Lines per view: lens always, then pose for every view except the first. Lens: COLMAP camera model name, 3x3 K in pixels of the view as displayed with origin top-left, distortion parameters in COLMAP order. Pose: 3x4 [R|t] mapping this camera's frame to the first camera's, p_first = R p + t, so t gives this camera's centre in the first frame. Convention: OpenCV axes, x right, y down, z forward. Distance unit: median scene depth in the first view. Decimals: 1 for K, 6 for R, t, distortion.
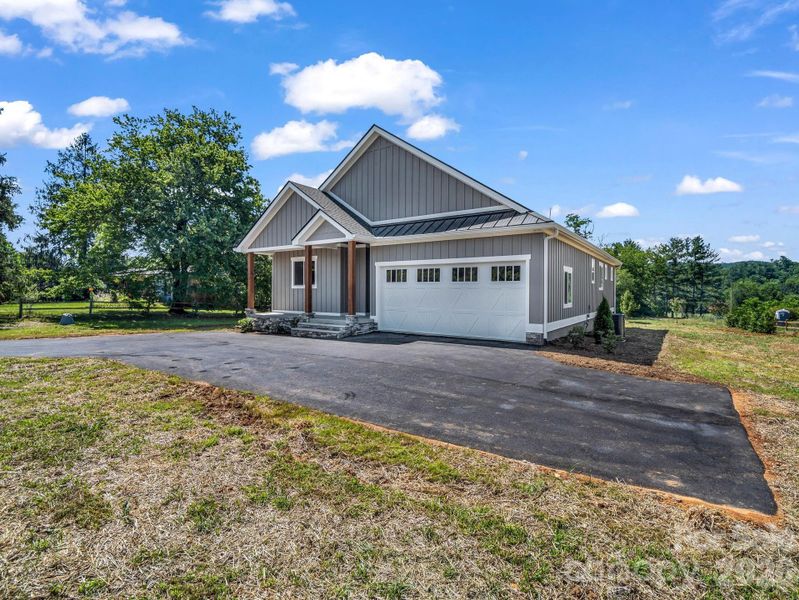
lens RADIAL K [[388.6, 0, 399.5], [0, 388.6, 300.0], [0, 0, 1]] dist [0.000084, 0.000121]
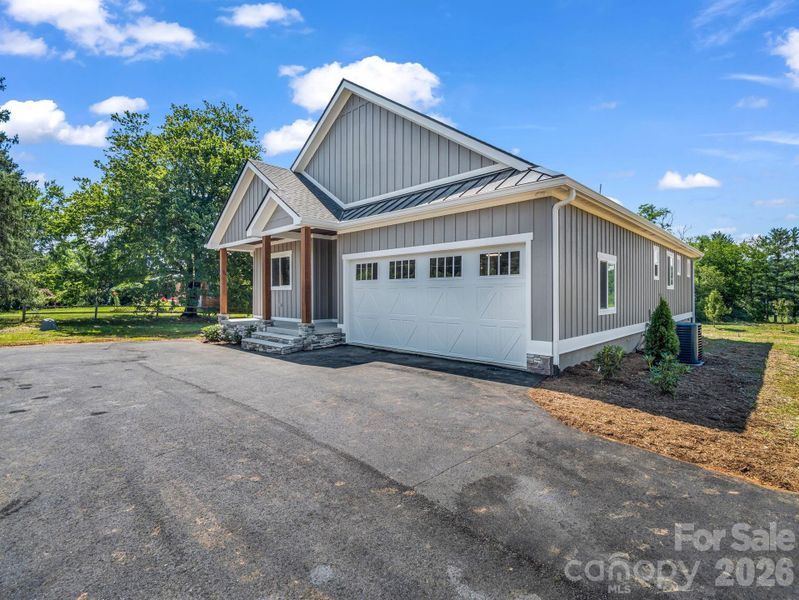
lens RADIAL K [[388.3, 0, 399.5], [0, 388.3, 300.0], [0, 0, 1]] dist [-0.006374, -0.000652]
pose [[0.987387, -0.004489, -0.158263, 0.164167], [0.003366, 0.999967, -0.007363, -0.001304], [0.158291, 0.006738, 0.987369, 0.247897]]
